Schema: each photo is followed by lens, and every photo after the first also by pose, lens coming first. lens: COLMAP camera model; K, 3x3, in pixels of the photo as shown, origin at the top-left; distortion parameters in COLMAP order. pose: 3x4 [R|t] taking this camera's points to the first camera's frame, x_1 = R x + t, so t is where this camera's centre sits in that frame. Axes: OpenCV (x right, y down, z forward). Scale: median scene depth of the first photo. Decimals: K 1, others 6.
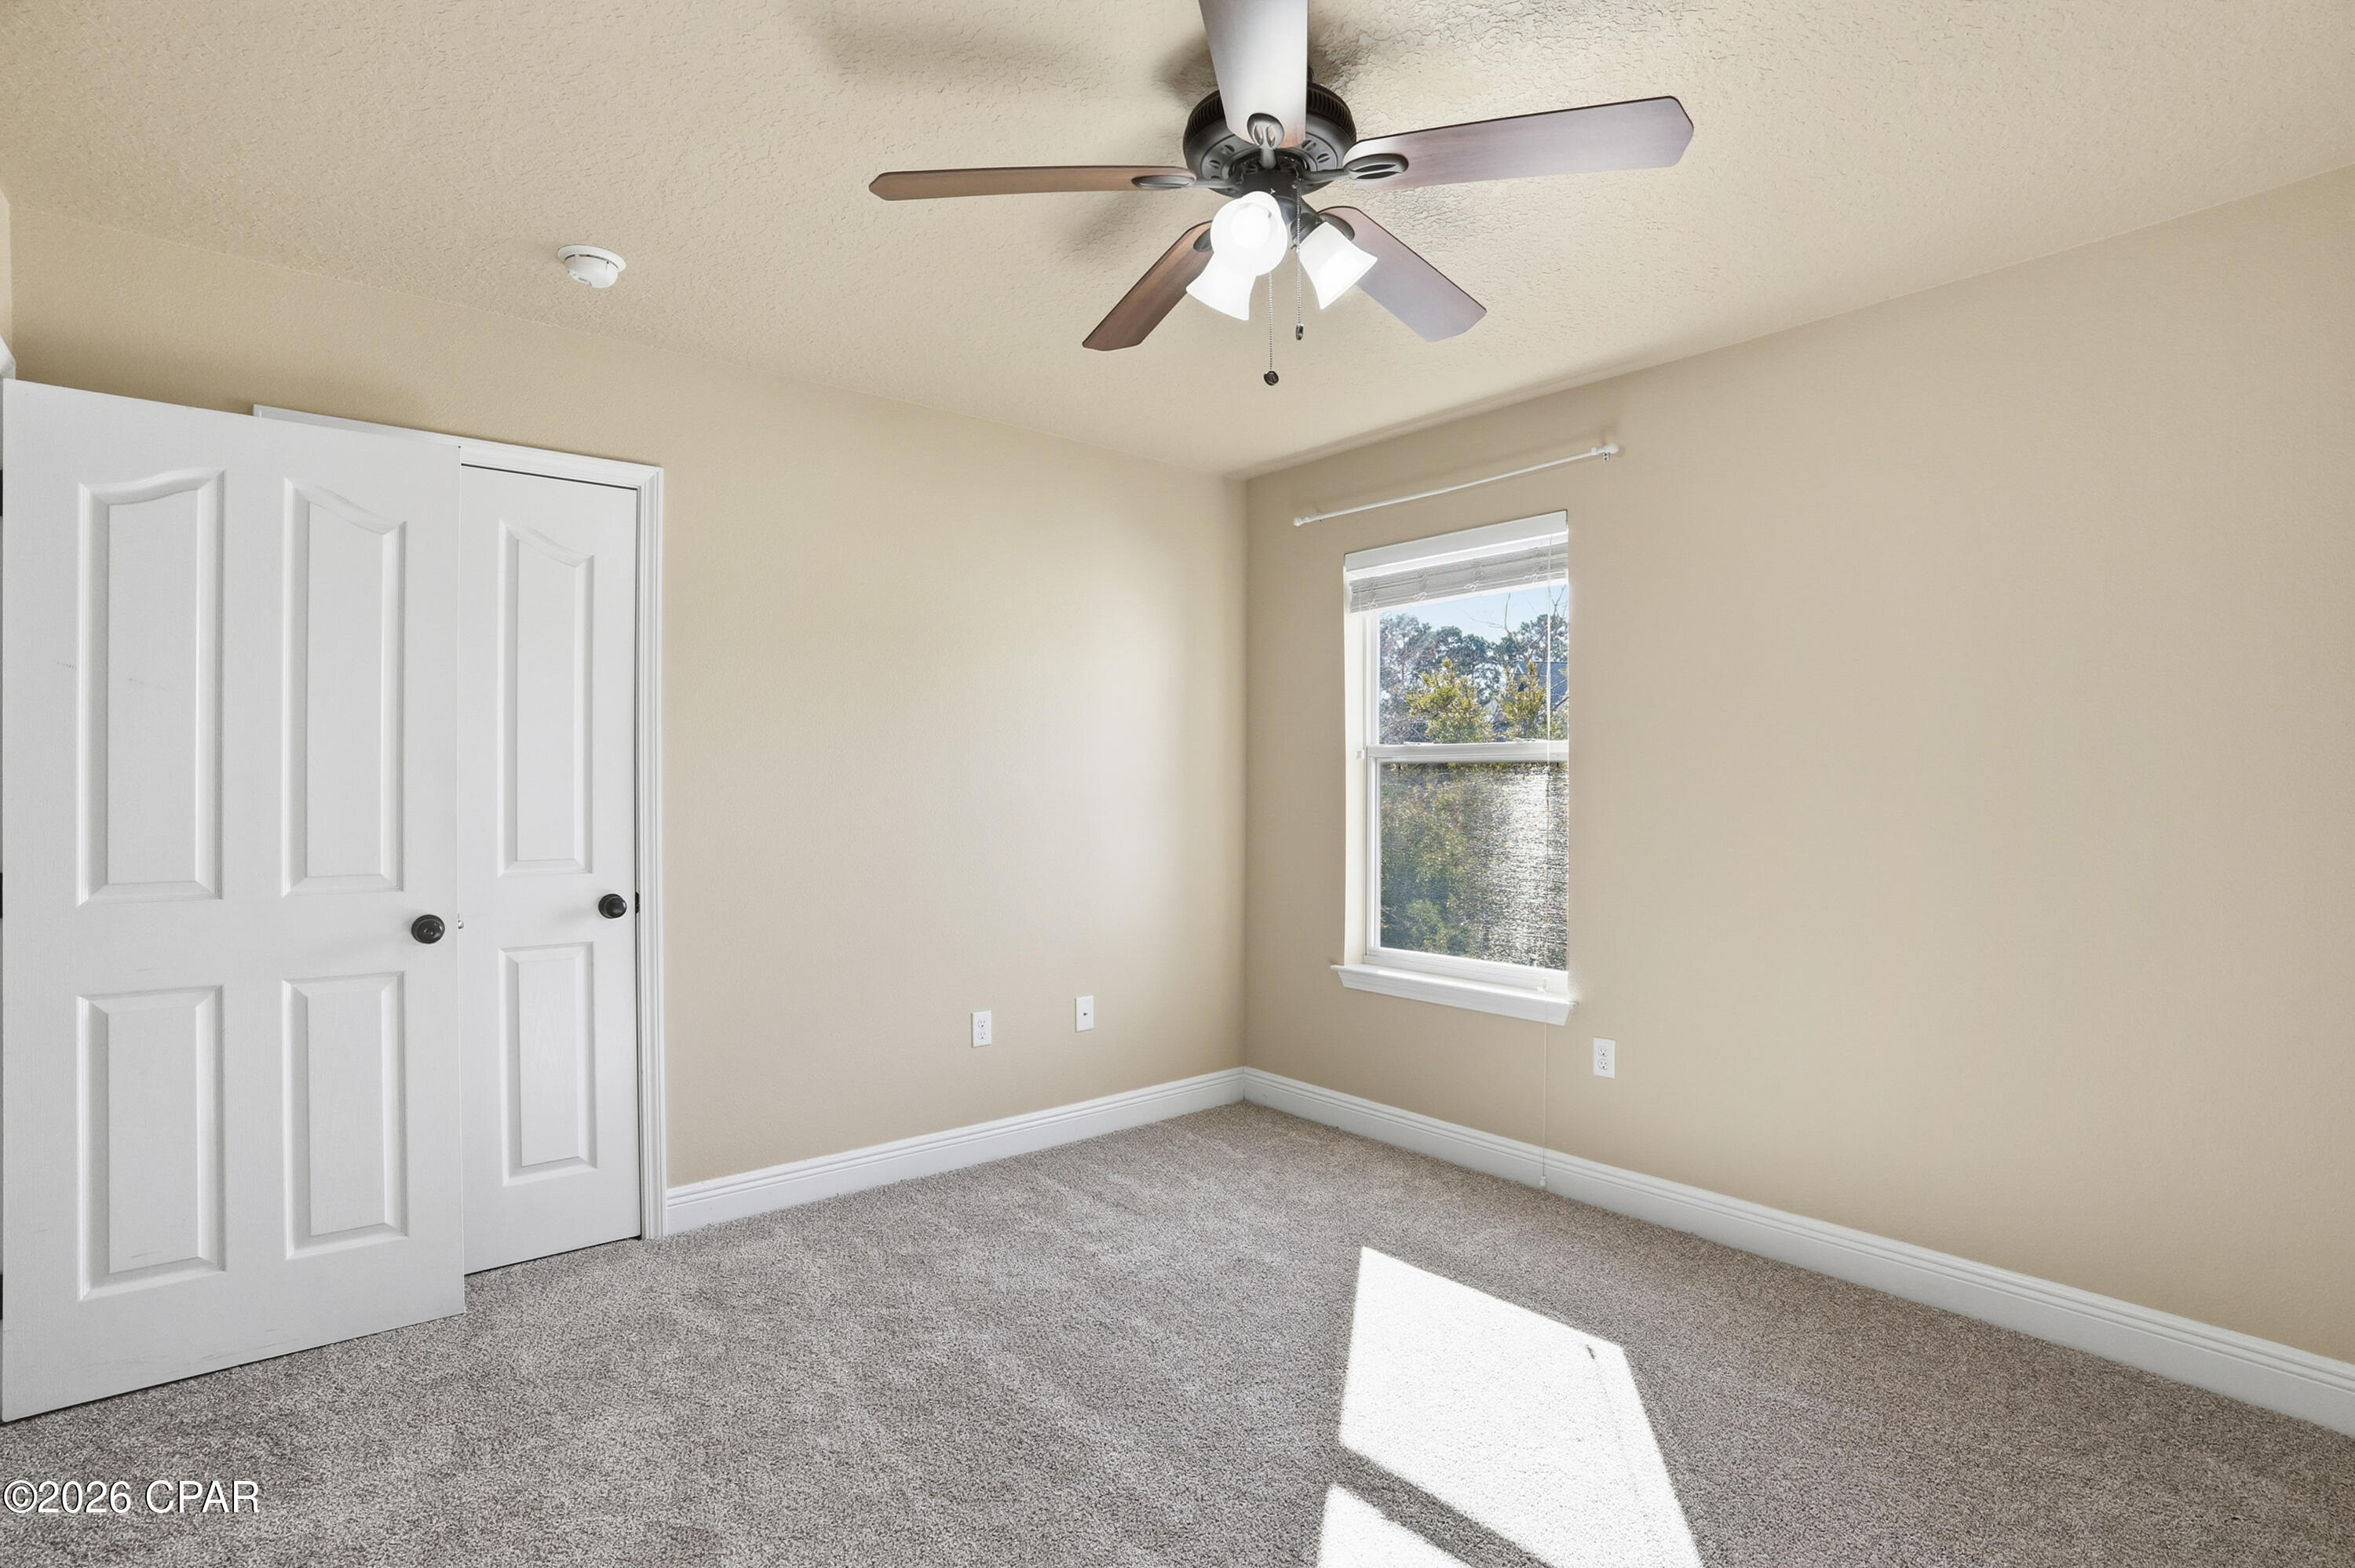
lens RADIAL K [[1135.3, 0, 1177.5], [0, 1135.3, 784.0], [0, 0, 1]] dist [-0.073349, 0.030910]
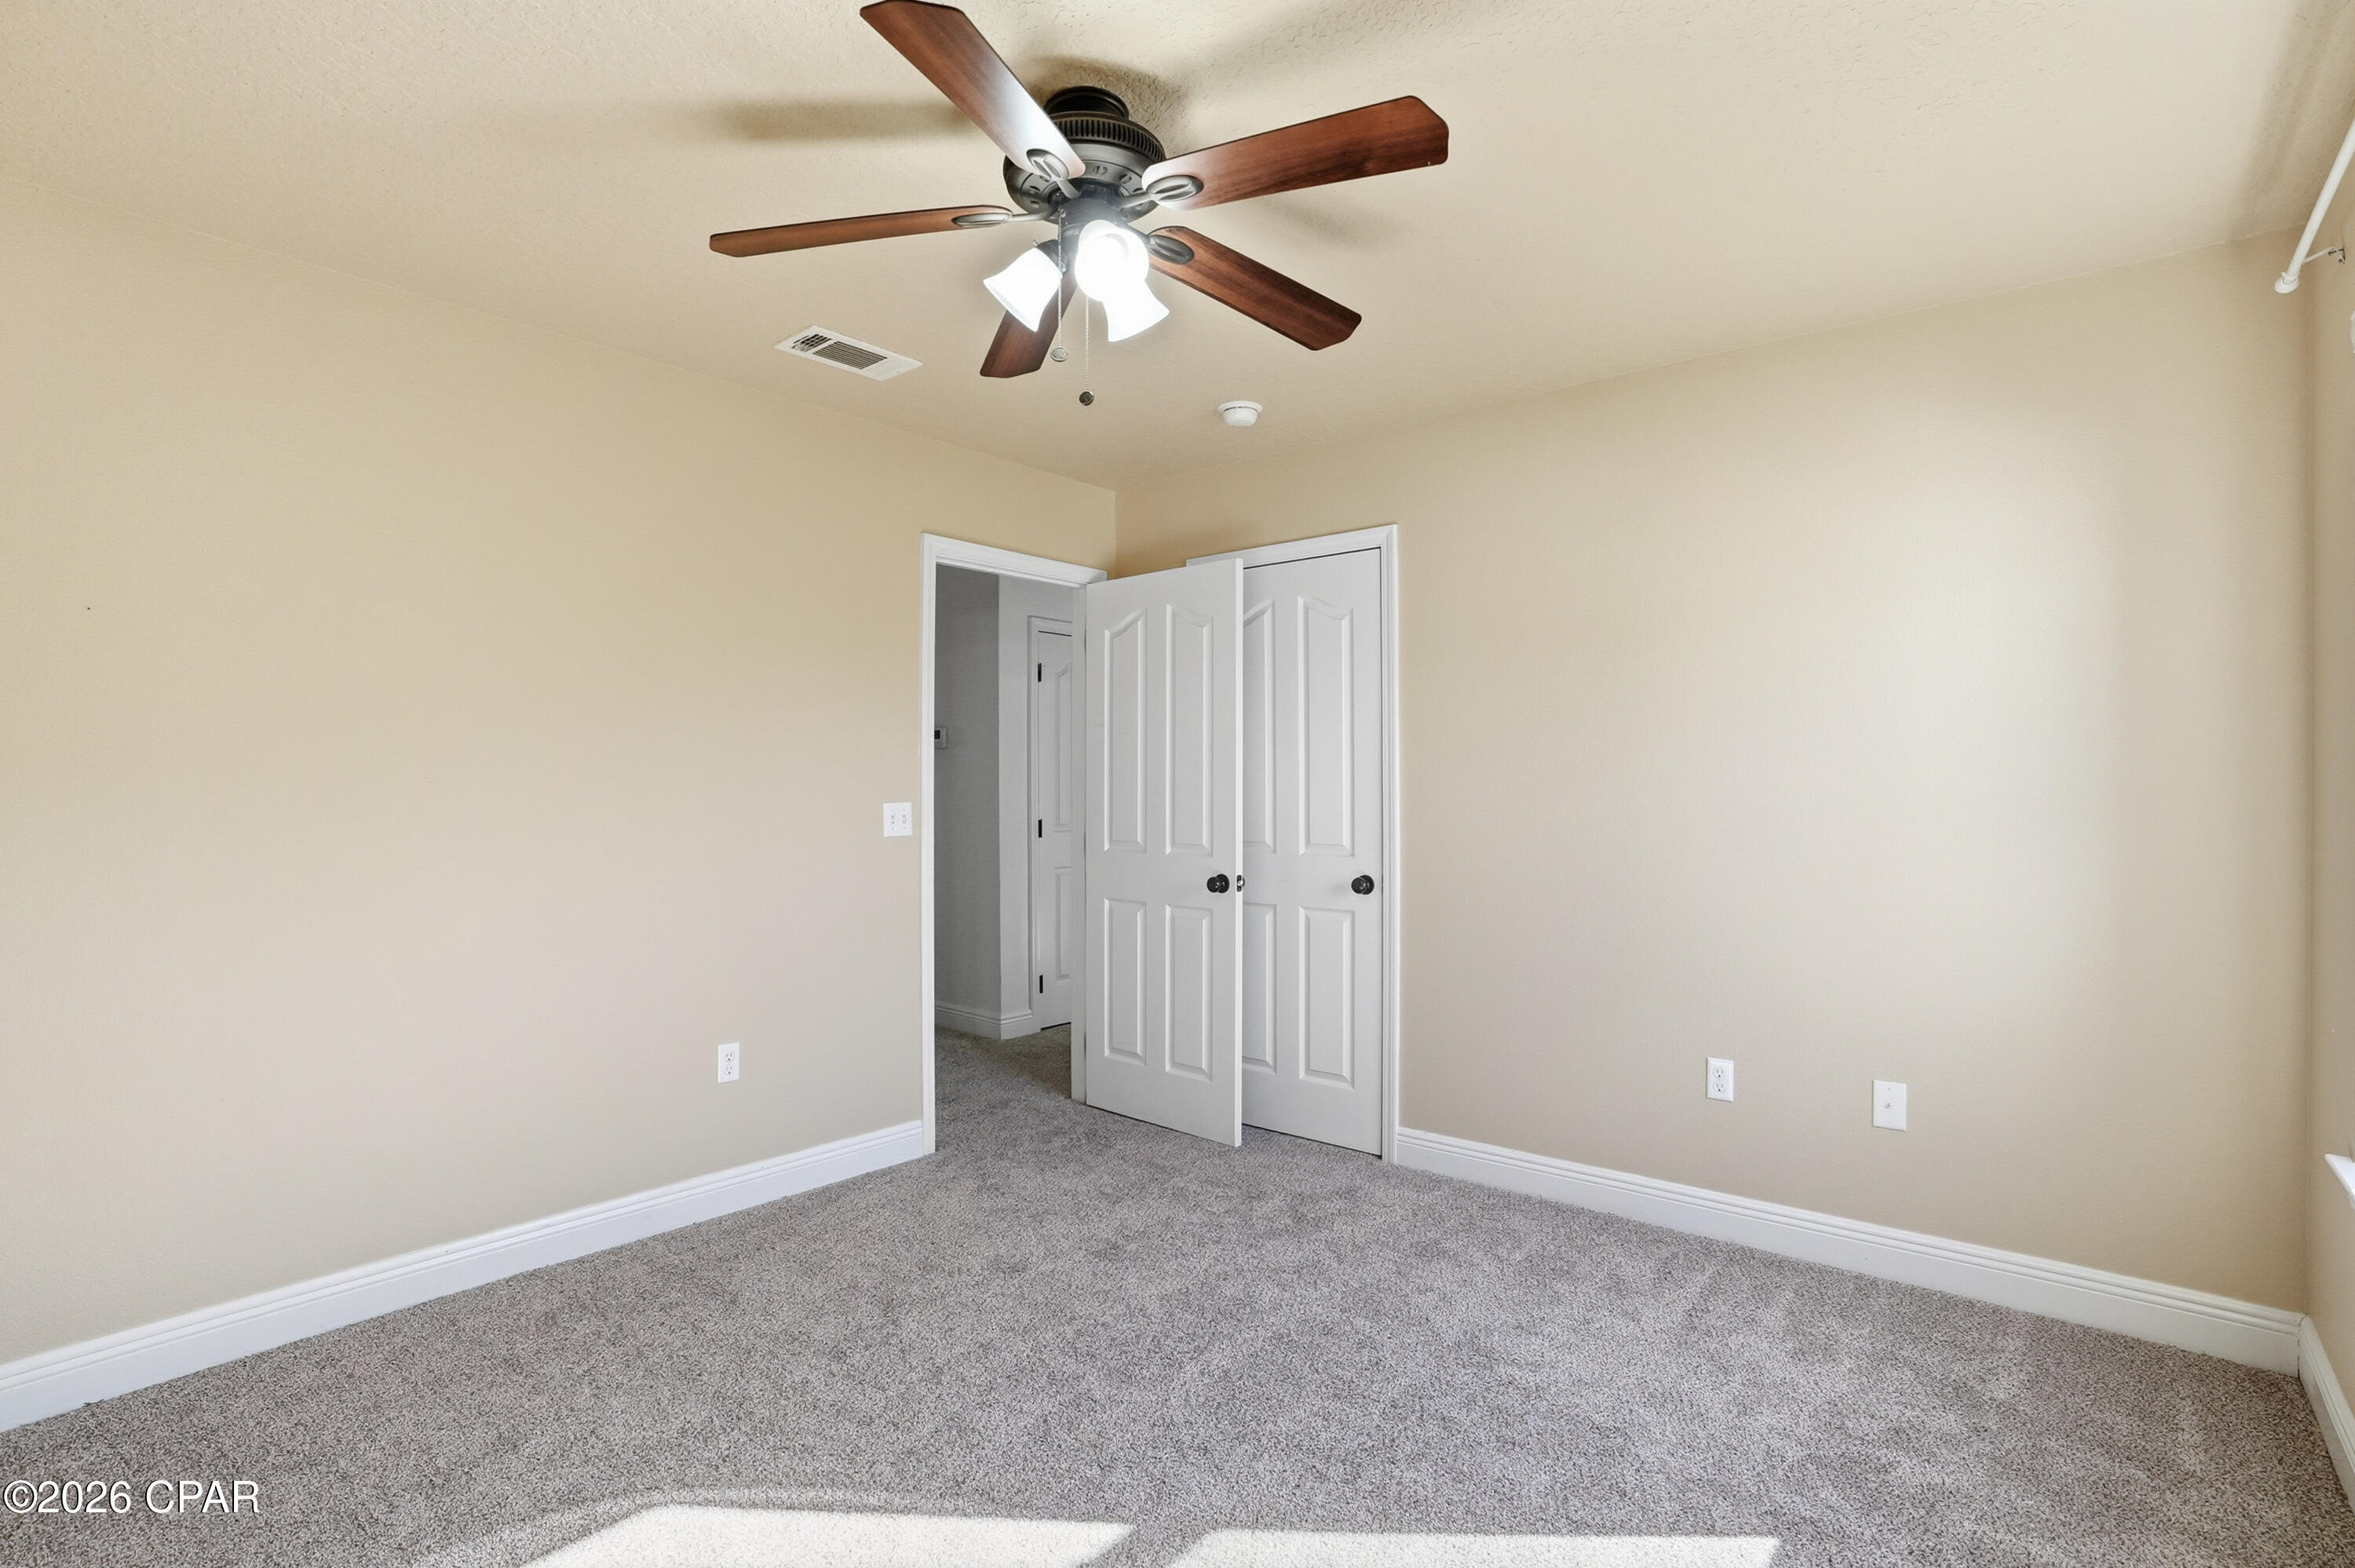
lens RADIAL K [[1135.3, 0, 1177.5], [0, 1135.3, 784.0], [0, 0, 1]] dist [-0.073349, 0.030910]
pose [[0.162815, -0.002298, -0.986654, 0.713043], [0.002739, 0.999994, -0.001877, -0.002175], [0.986653, -0.002397, 0.162820, 0.581188]]
